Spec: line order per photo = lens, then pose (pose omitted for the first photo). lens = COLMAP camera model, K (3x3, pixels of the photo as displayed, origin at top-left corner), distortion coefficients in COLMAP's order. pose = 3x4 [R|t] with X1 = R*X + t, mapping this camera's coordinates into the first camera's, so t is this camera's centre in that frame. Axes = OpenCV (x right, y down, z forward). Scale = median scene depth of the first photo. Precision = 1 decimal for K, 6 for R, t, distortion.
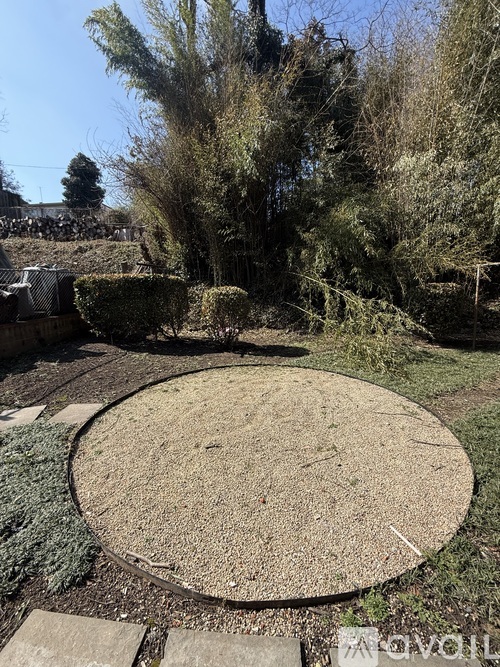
lens RADIAL K [[265.7, 0, 252.0], [0, 265.7, 332.4], [0, 0, 1]] dist [-0.000377, -0.000600]
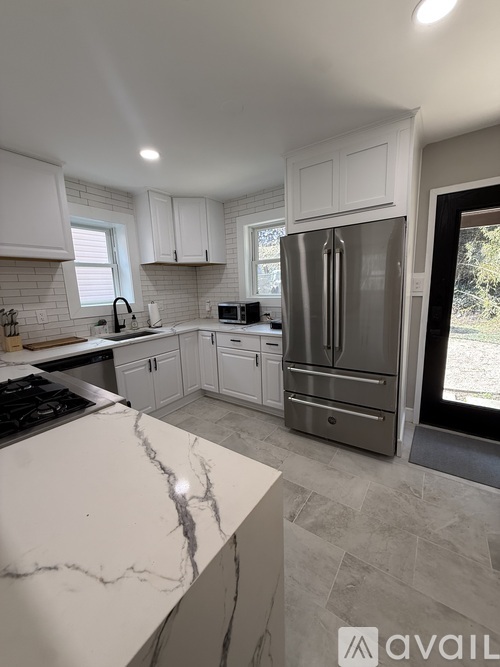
lens RADIAL K [[265.7, 0, 249.3], [0, 265.7, 335.1], [0, 0, 1]] dist [-0.000377, -0.000600]
pose [[0.858594, 0.096945, -0.503406, -0.064716], [-0.074050, 0.995112, 0.065341, 0.073958], [0.507280, -0.018824, 0.861576, -0.495906]]
